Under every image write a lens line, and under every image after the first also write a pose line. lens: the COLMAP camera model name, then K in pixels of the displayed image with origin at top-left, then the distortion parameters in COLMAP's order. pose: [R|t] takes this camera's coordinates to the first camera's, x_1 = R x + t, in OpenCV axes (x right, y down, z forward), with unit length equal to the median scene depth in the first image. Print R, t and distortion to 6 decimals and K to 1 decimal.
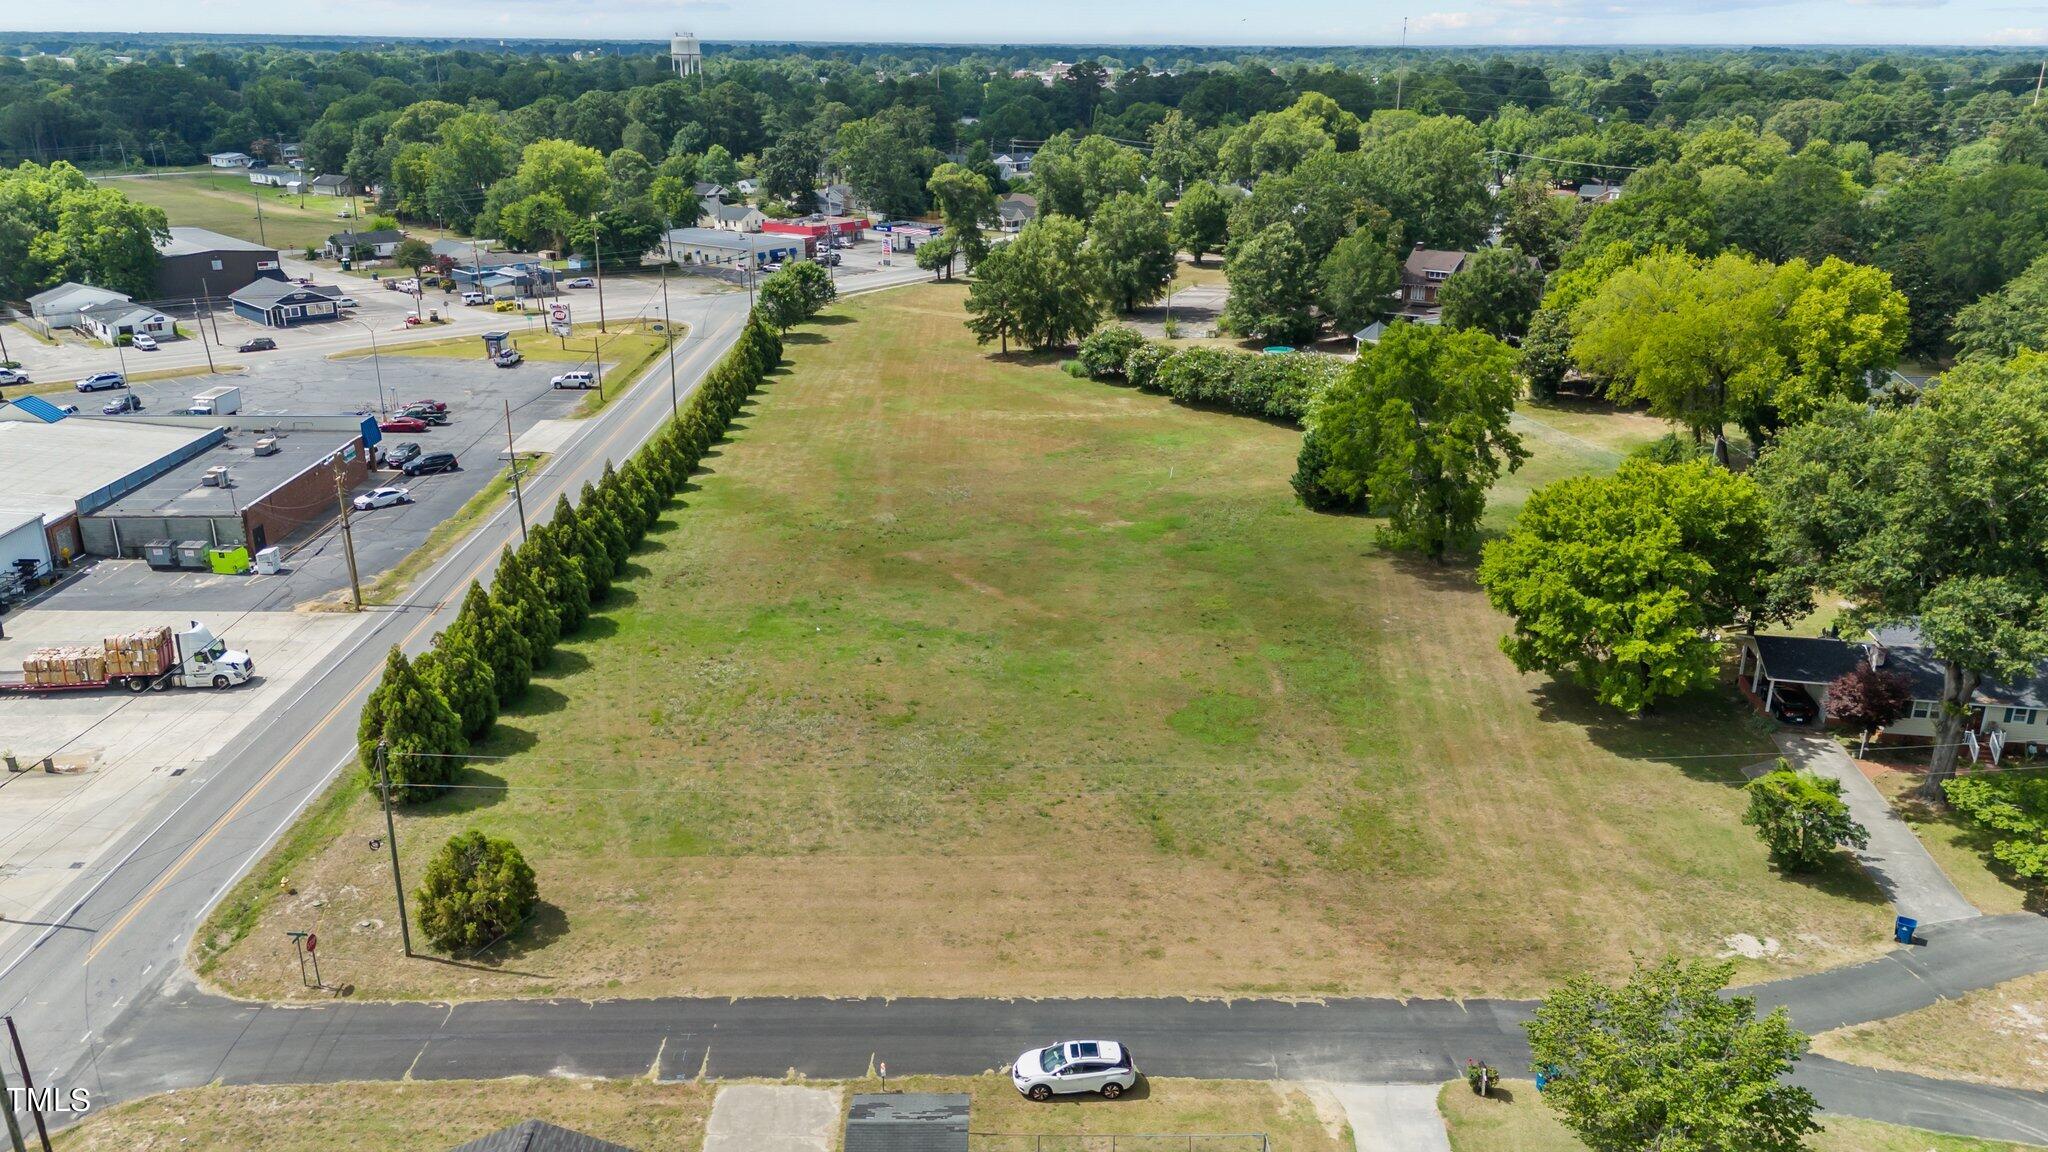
lens RADIAL K [[1508.9, 0, 1032.5], [0, 1508.9, 578.8], [0, 0, 1]] dist [0.070178, -0.072996]
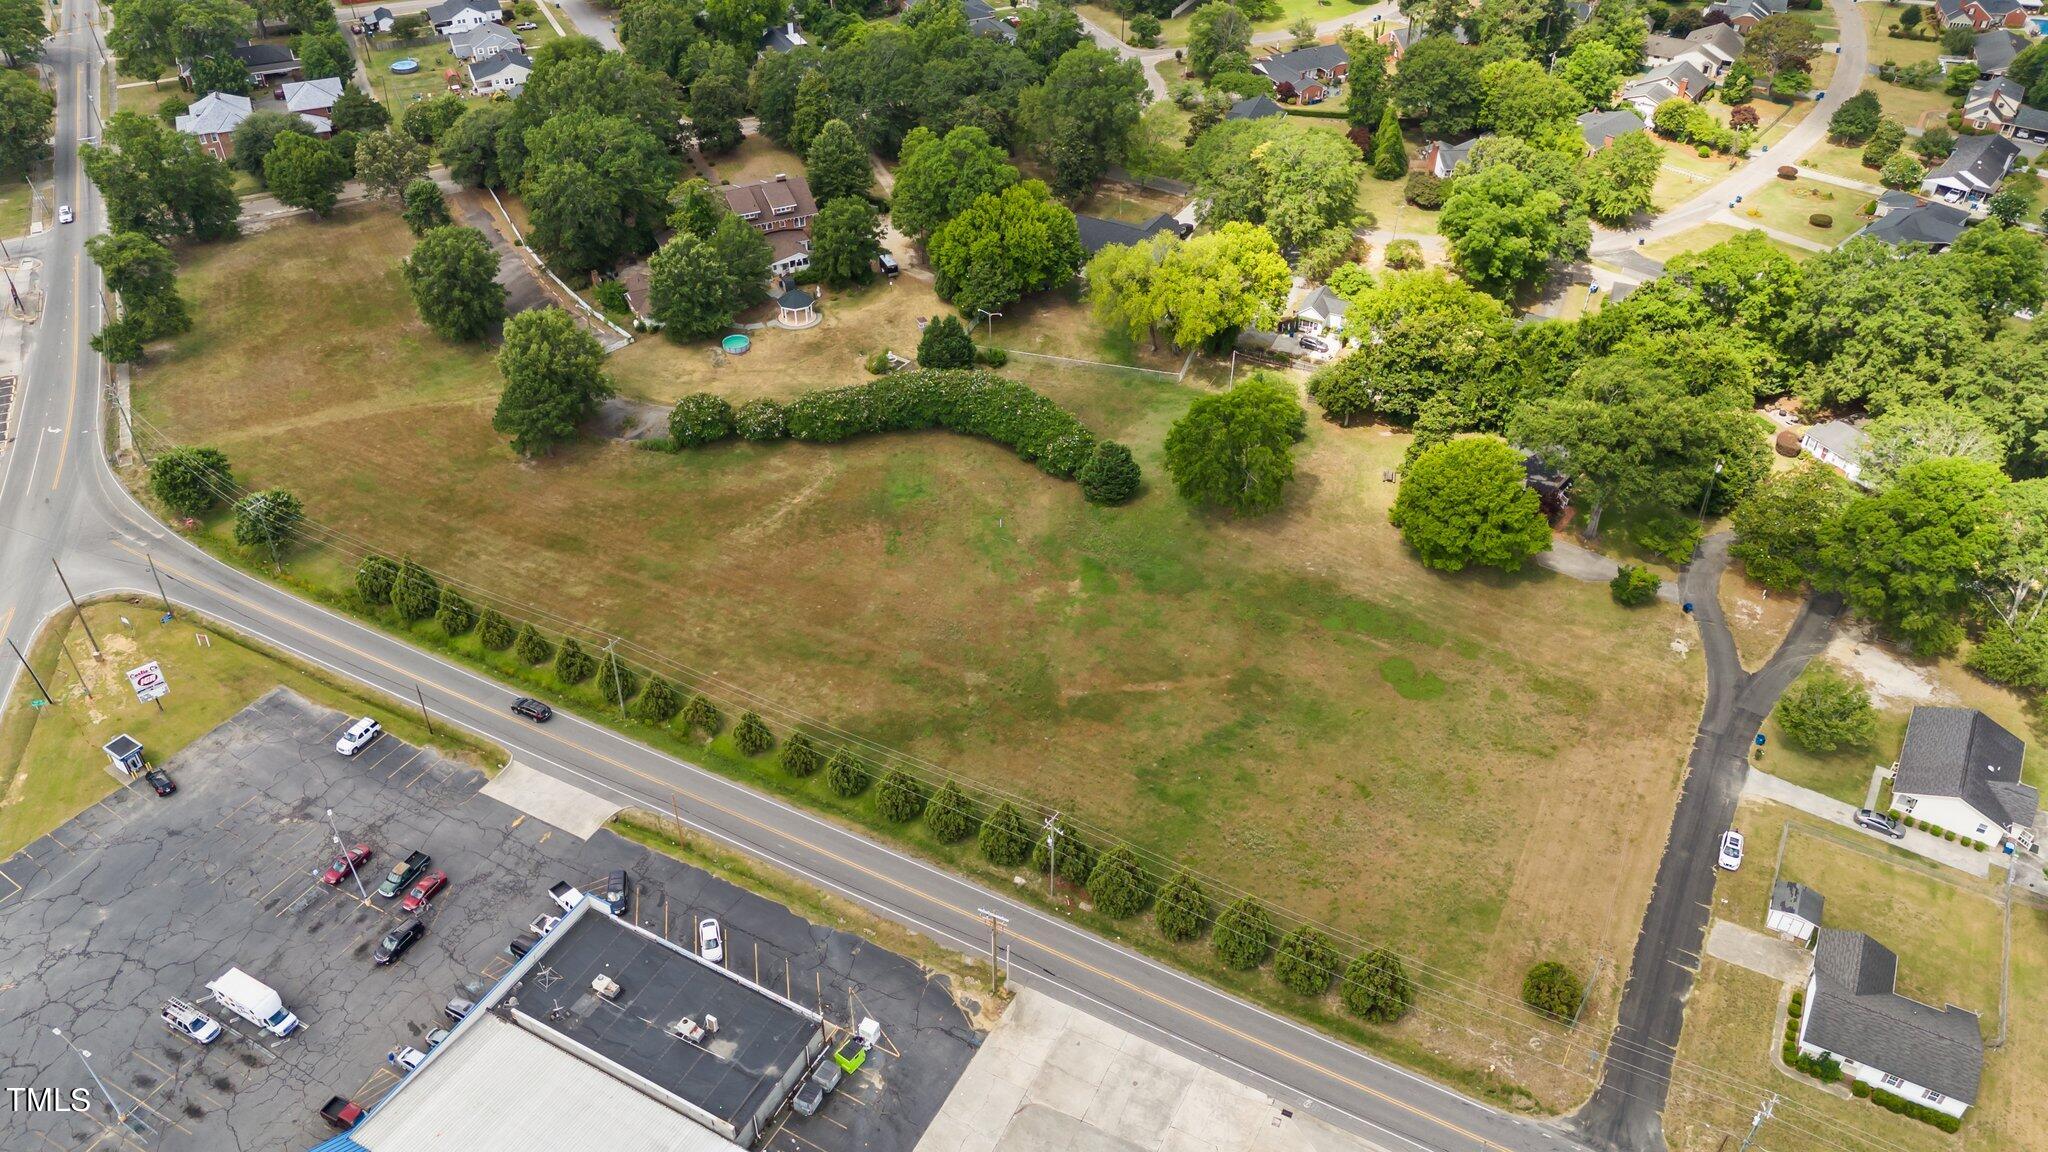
lens RADIAL K [[1508.9, 0, 1032.5], [0, 1508.9, 578.8], [0, 0, 1]] dist [0.070178, -0.072996]
pose [[0.499530, -0.530705, 0.684706, -0.706955], [0.282103, 0.846954, 0.450652, -0.526513], [-0.819078, -0.031956, 0.572792, 0.176098]]
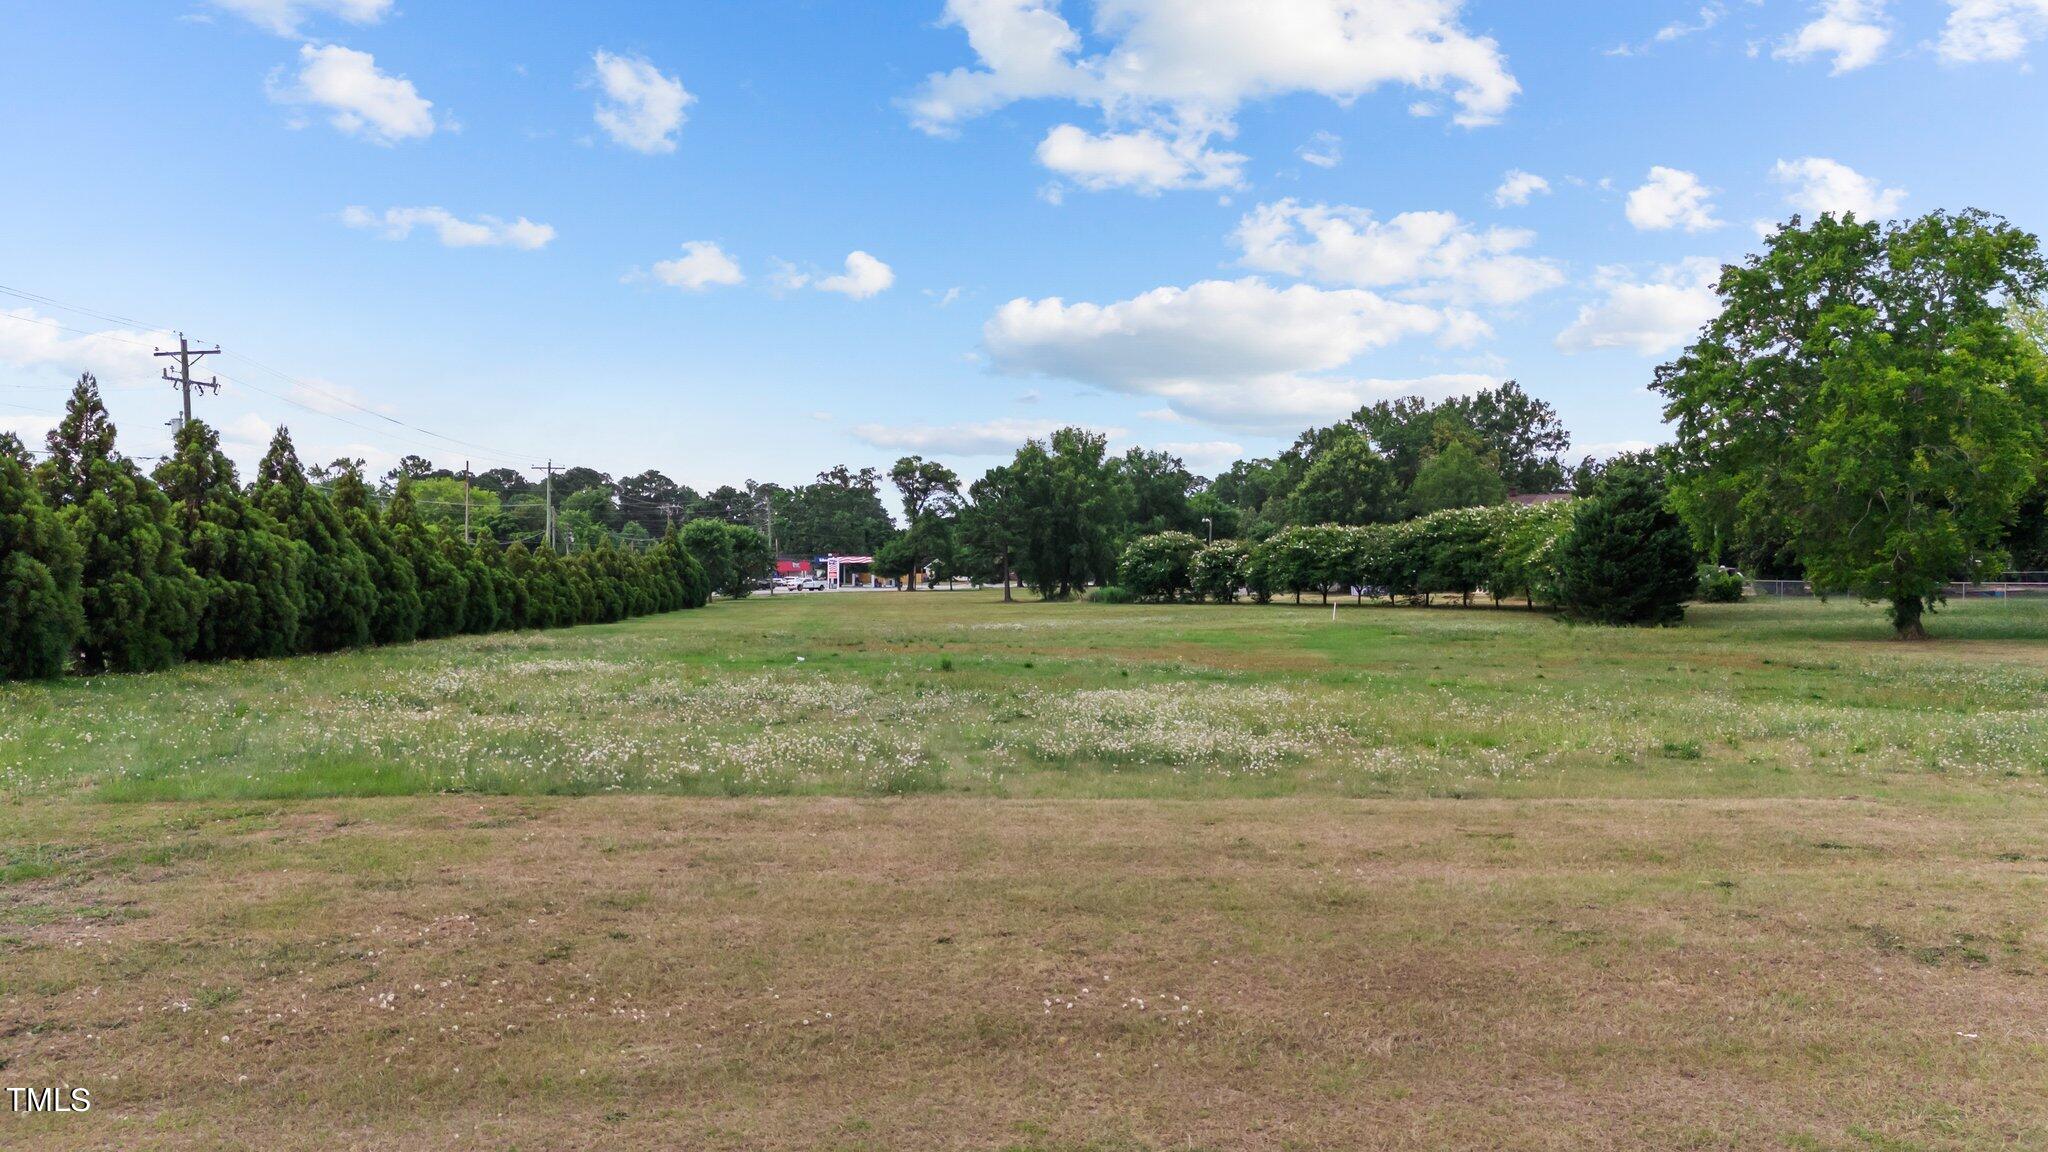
lens RADIAL K [[1499.7, 0, 1024.0], [0, 1499.7, 576.0], [0, 0, 1]] dist [0.102447, -0.071630]
pose [[0.998429, -0.004400, 0.055863, -0.061728], [0.022377, 0.945280, -0.325492, 0.101542], [-0.051374, 0.326231, 0.943893, 0.341879]]
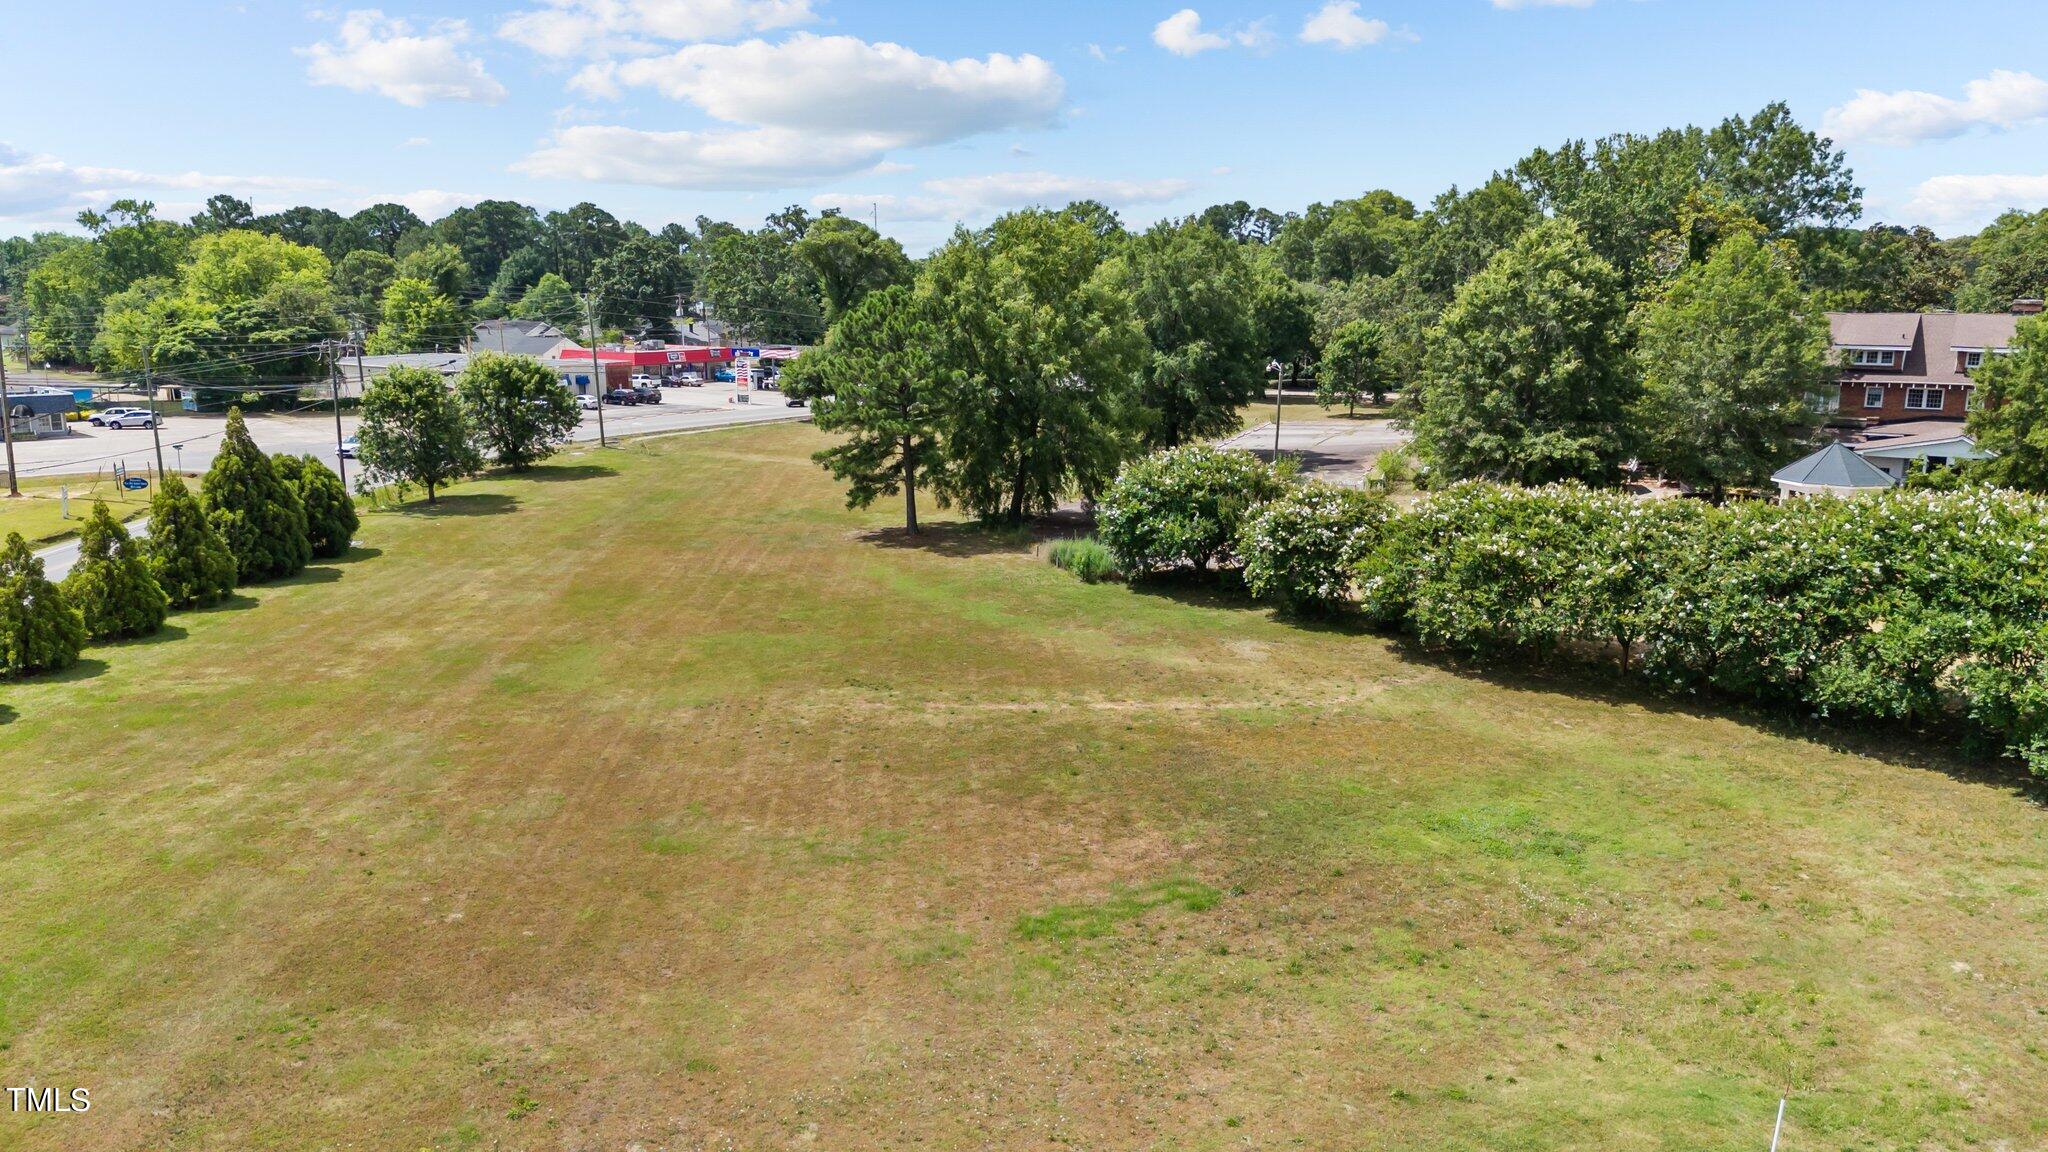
lens RADIAL K [[1489.5, 0, 1025.8], [0, 1489.5, 577.0], [0, 0, 1]] dist [0.081270, -0.091888]
pose [[0.999730, -0.006755, 0.022249, 0.004840], [0.009773, 0.990316, -0.138484, -0.092725], [-0.021098, 0.138664, 0.990115, 0.701810]]
